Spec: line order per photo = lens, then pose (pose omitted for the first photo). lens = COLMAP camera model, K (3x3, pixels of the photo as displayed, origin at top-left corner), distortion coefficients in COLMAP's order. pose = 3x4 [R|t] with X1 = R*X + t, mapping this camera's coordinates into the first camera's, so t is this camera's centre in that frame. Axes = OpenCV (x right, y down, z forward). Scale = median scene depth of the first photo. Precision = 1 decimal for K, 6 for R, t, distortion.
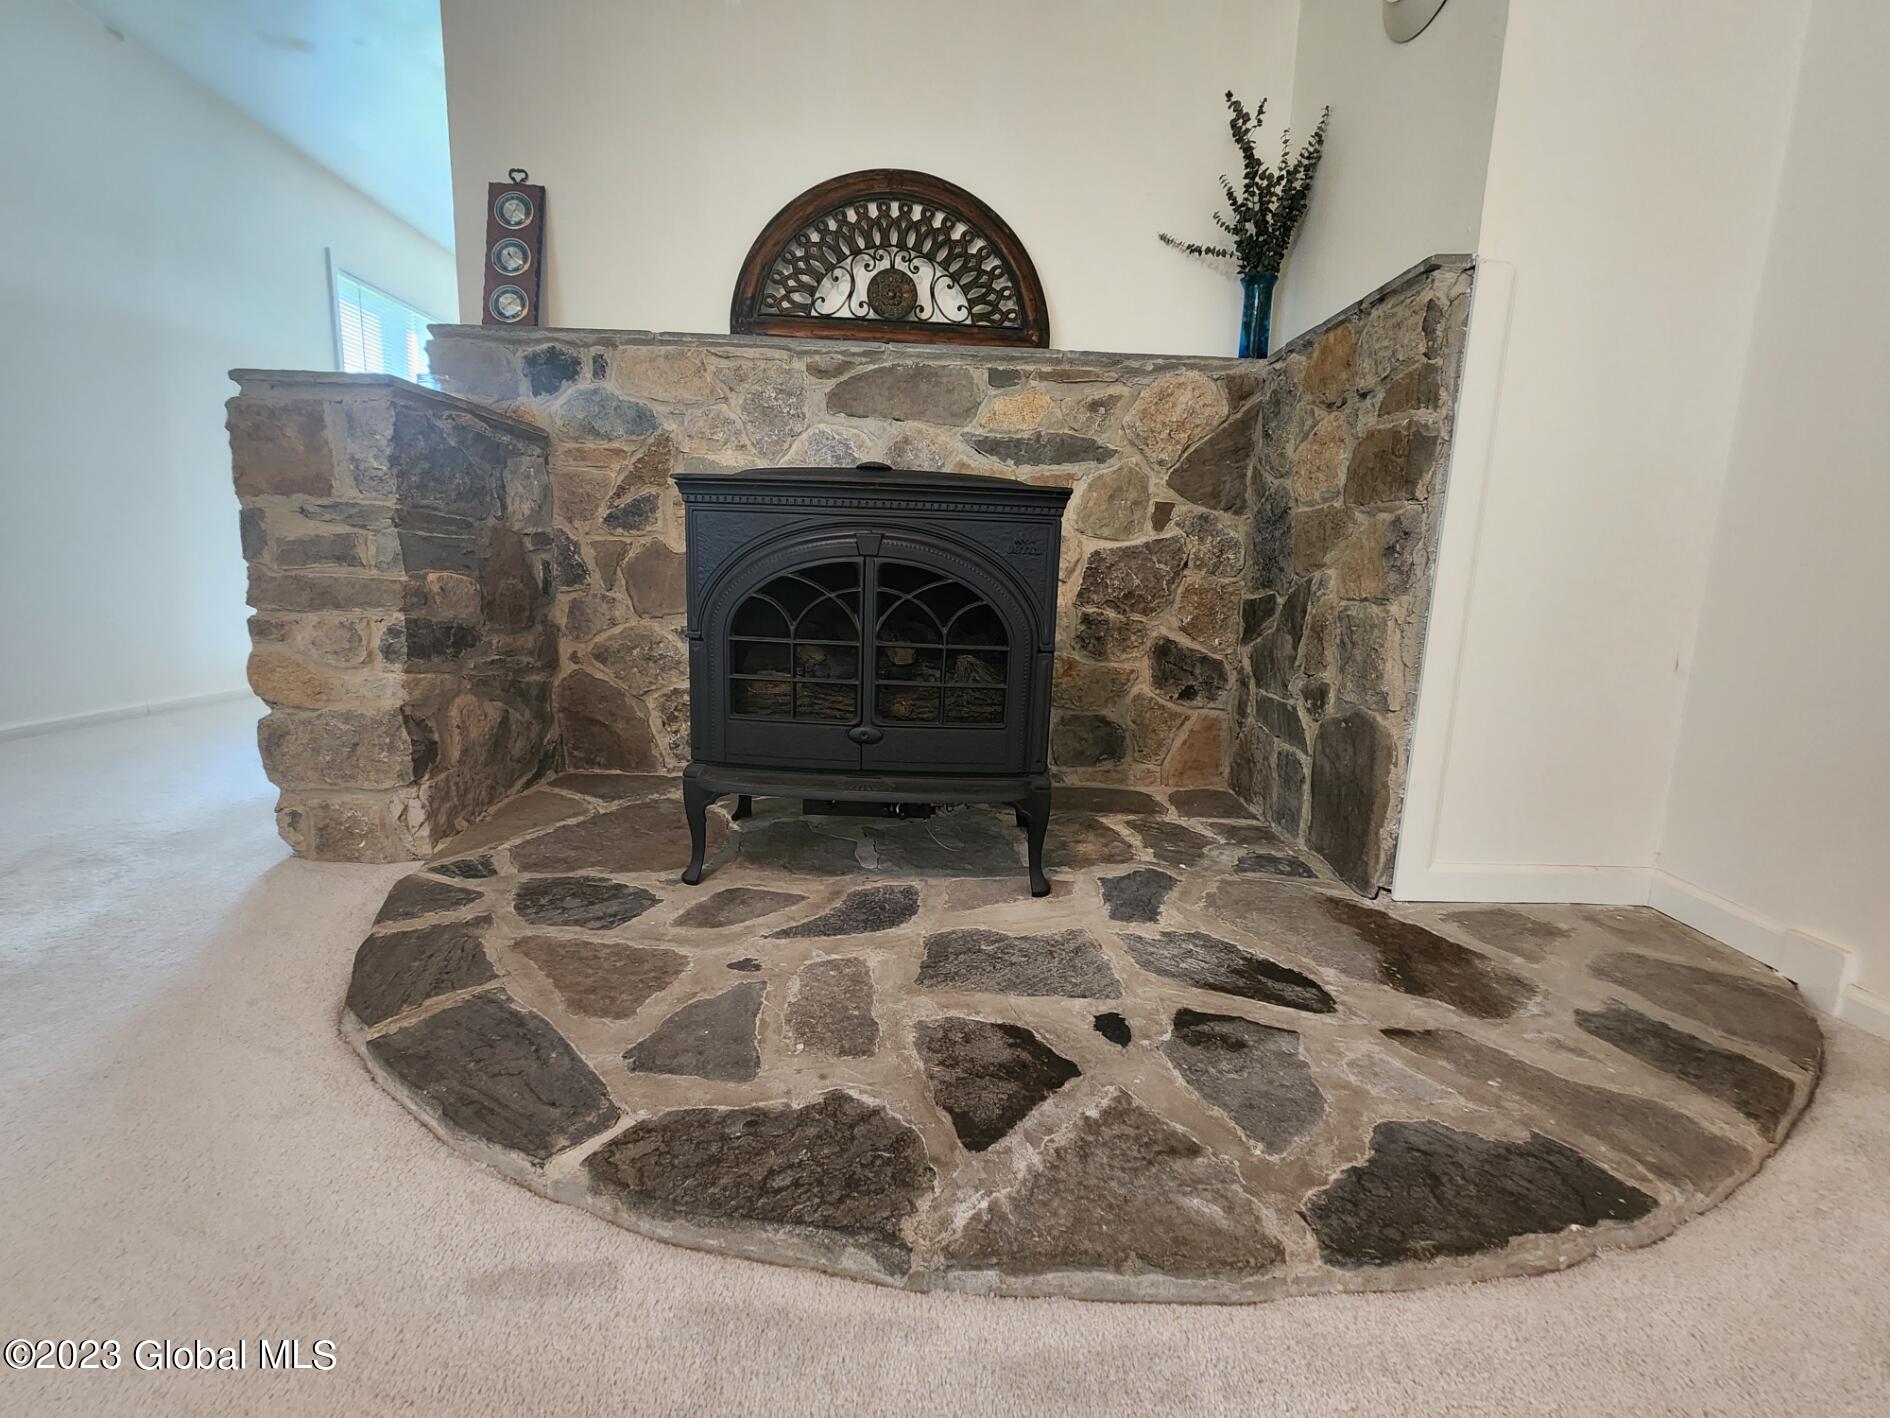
lens RADIAL K [[781.8, 0, 953.7], [0, 781.8, 692.8], [0, 0, 1]] dist [-0.000693, -0.000054]
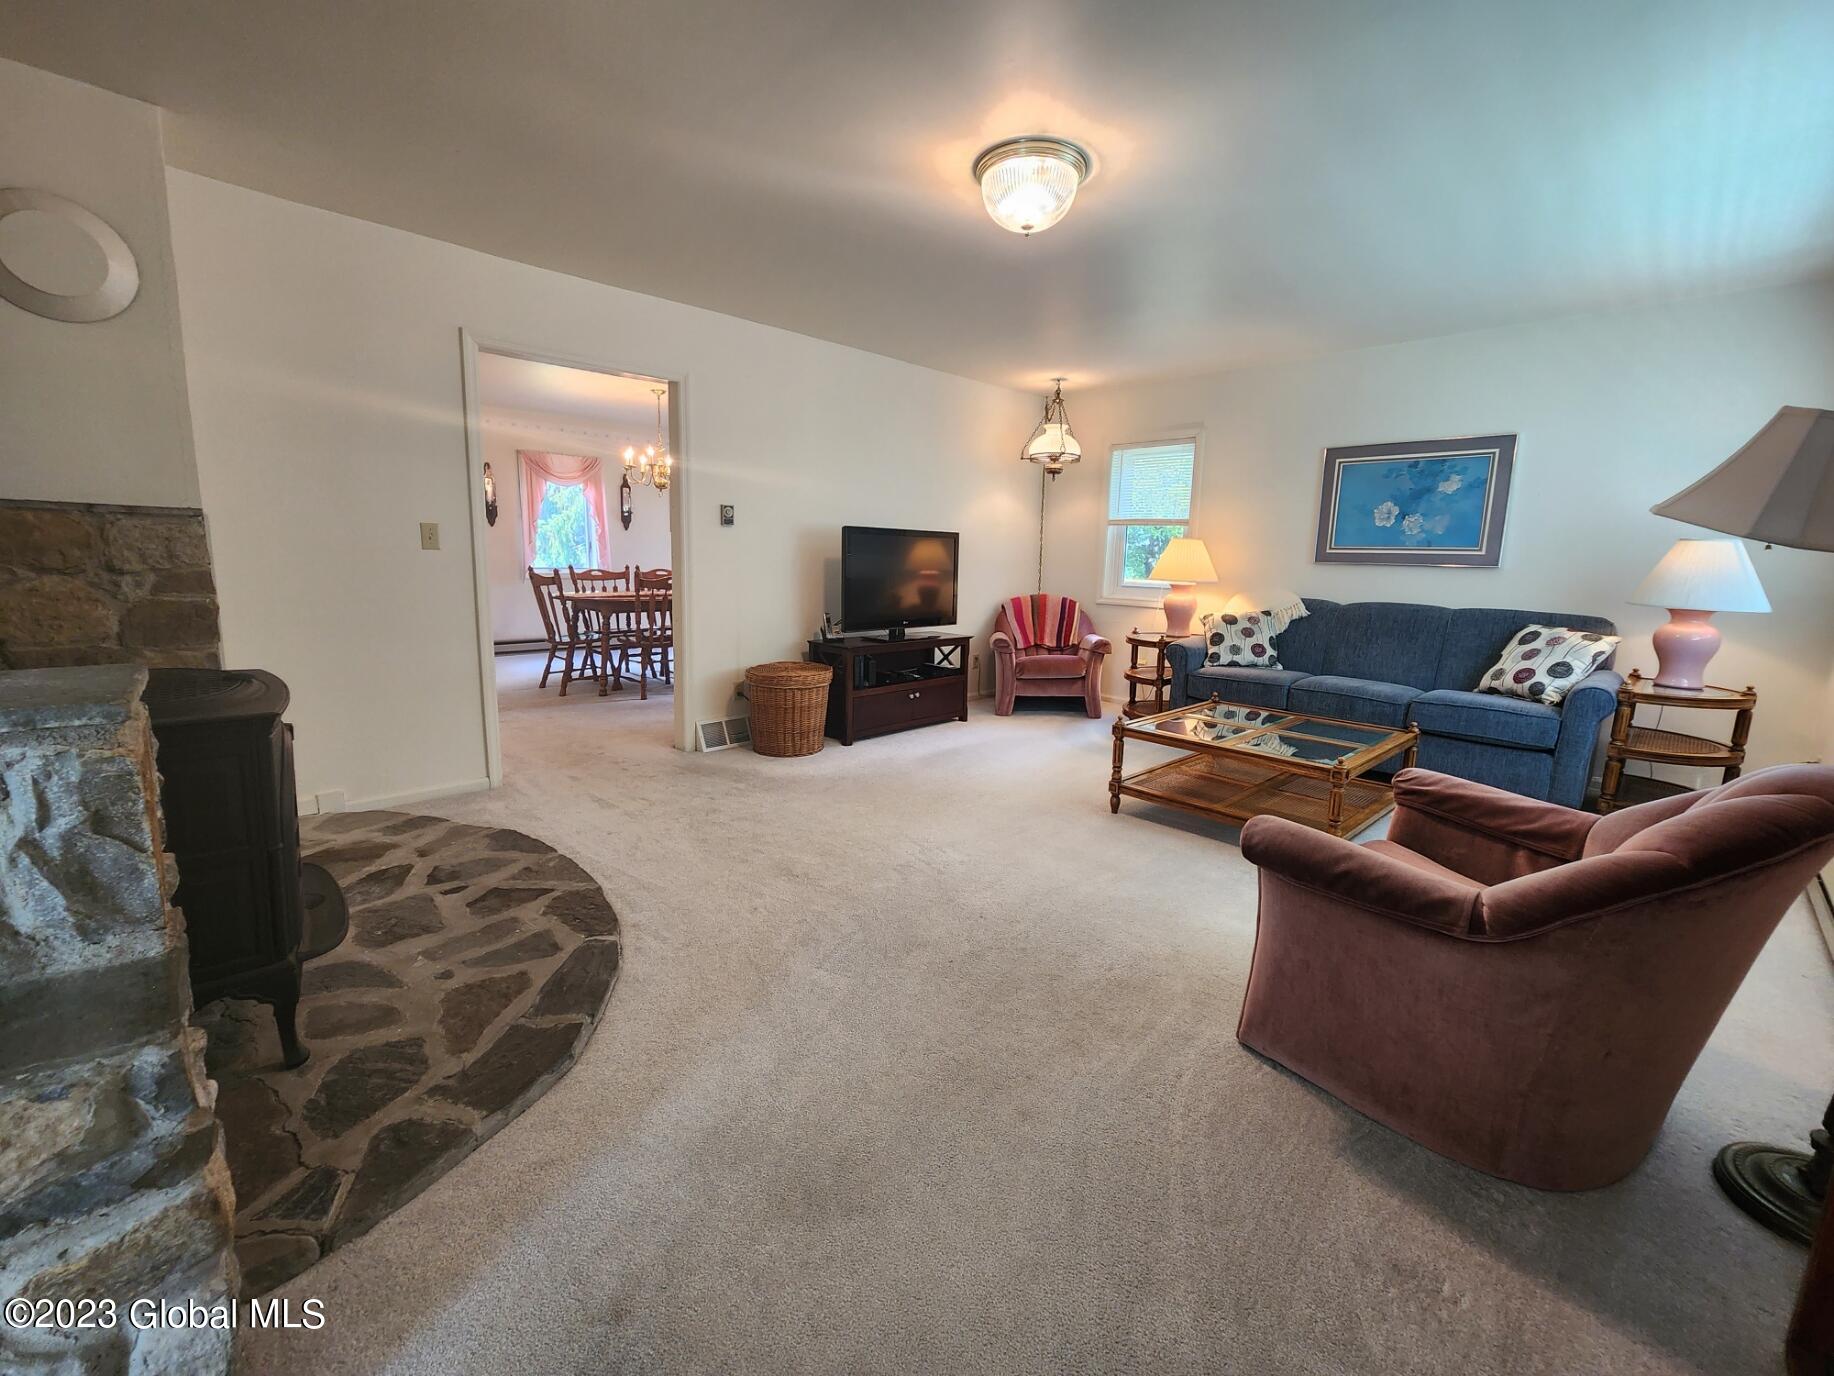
lens RADIAL K [[764.1, 0, 917.4], [0, 764.1, 674.9], [0, 0, 1]] dist [-0.000195, -0.000021]
pose [[-0.683013, -0.163884, 0.711784, -1.299585], [0.064053, 0.957309, 0.281880, -0.428684], [-0.727593, 0.238119, -0.643357, 0.748616]]
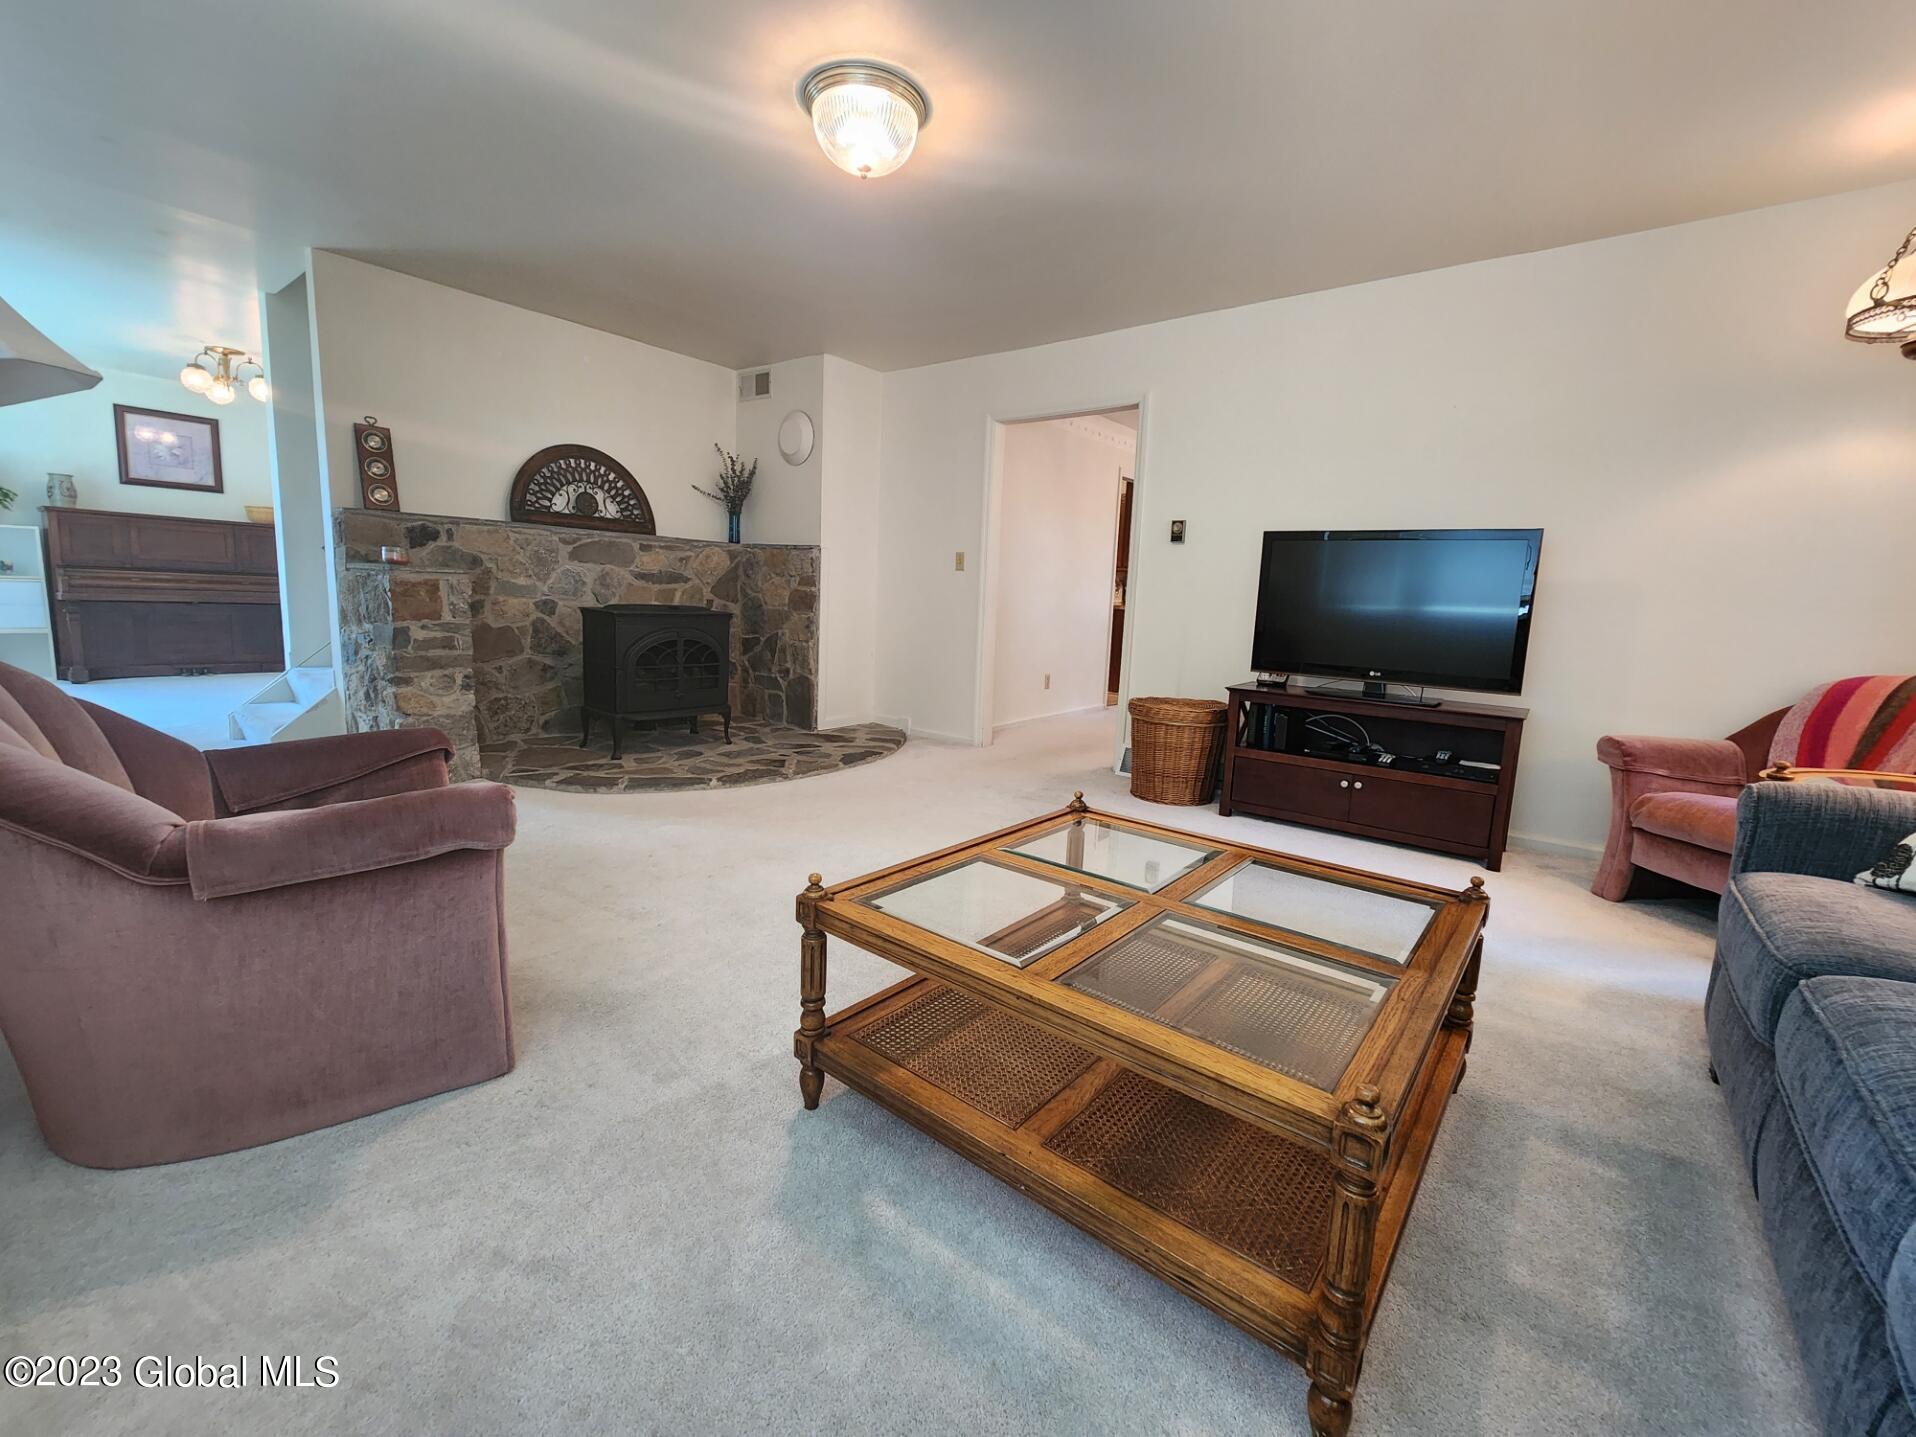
lens RADIAL K [[790.4, 0, 958.0], [0, 790.4, 718.5], [0, 0, 1]] dist [-0.000901, -0.000089]
pose [[0.636837, -0.127956, 0.760306, -1.324387], [0.097051, 0.991592, 0.085589, -0.013336], [-0.764866, 0.019282, 0.643901, -1.336555]]
